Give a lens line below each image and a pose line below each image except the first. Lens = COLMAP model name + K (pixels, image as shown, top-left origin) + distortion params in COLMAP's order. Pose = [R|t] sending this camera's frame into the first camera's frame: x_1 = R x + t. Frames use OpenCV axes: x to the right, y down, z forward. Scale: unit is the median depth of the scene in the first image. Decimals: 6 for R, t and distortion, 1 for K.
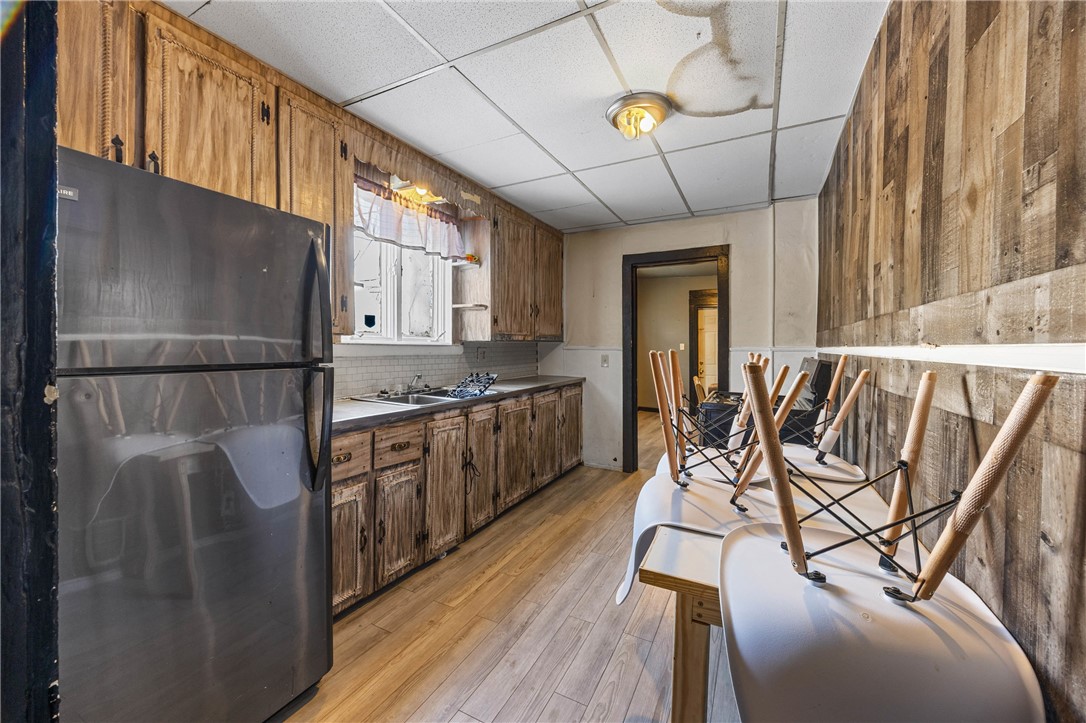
lens RADIAL K [[416.5, 0, 540.9], [0, 416.5, 354.8], [0, 0, 1]] dist [-0.007828, -0.000145]
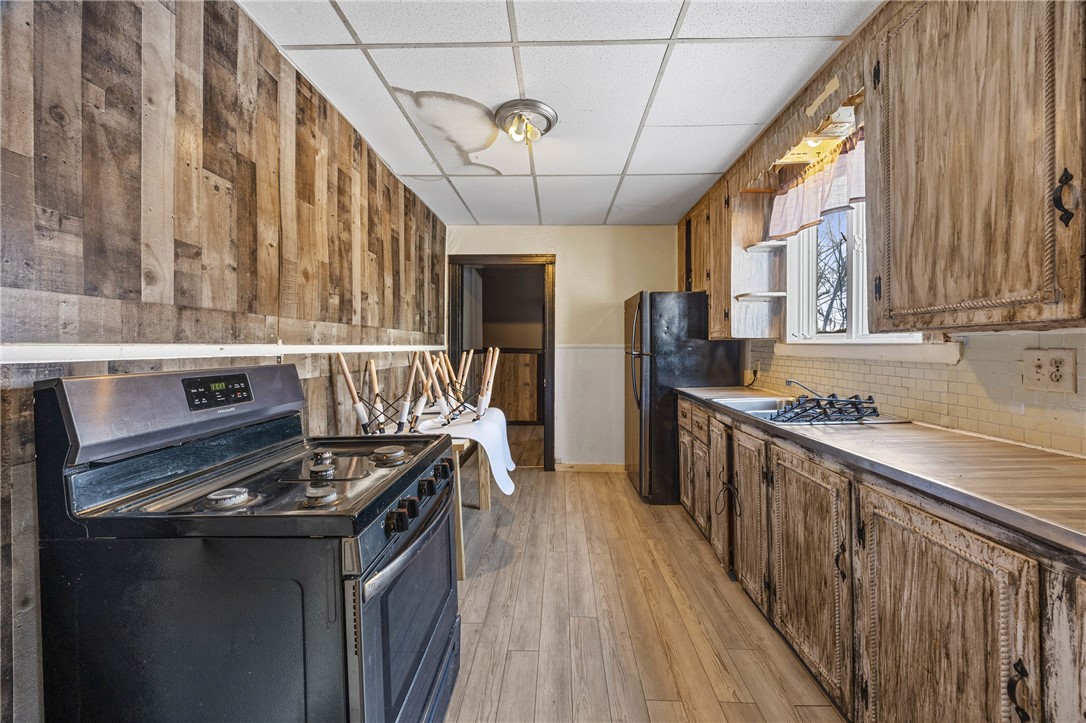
lens RADIAL K [[416.5, 0, 565.1], [0, 416.5, 353.4], [0, 0, 1]] dist [-0.007828, -0.000145]
pose [[-0.881333, 0.003030, -0.472487, 0.558117], [-0.012157, 0.999503, 0.029087, -0.028122], [0.472340, 0.031380, -0.880858, 1.719828]]
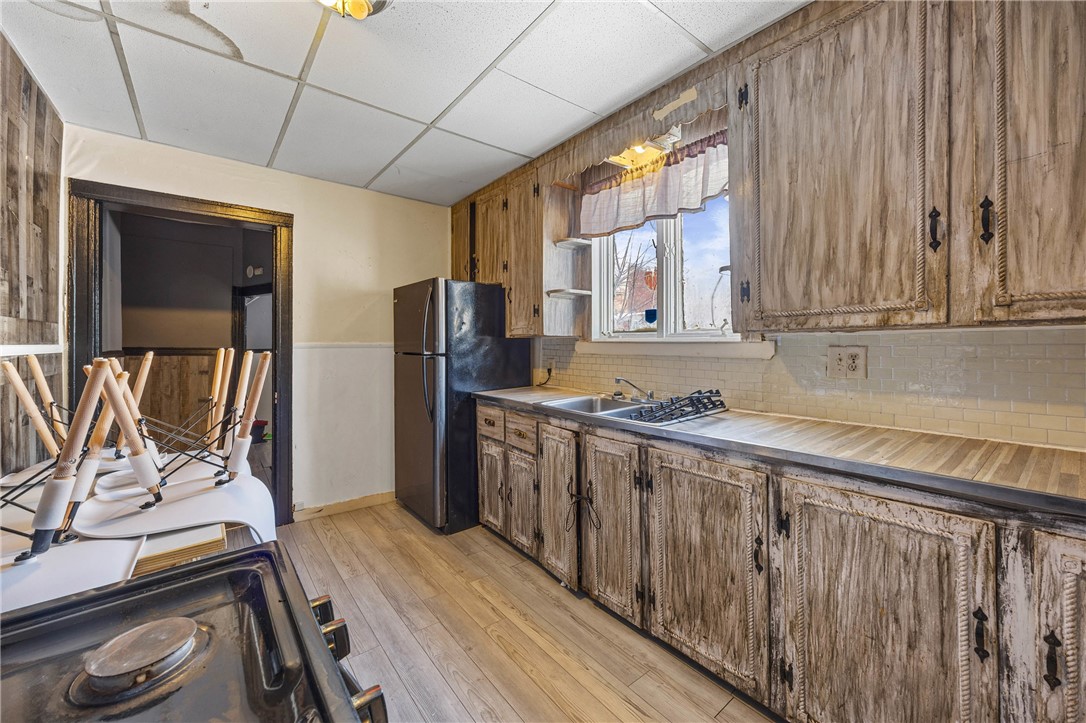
lens RADIAL K [[416.5, 0, 544.6], [0, 416.5, 348.0], [0, 0, 1]] dist [-0.007828, -0.000145]
pose [[-0.387236, 0.005571, -0.921964, 0.607967], [-0.014717, 0.999817, 0.012223, -0.024217], [0.921863, 0.018302, -0.387084, 1.345359]]
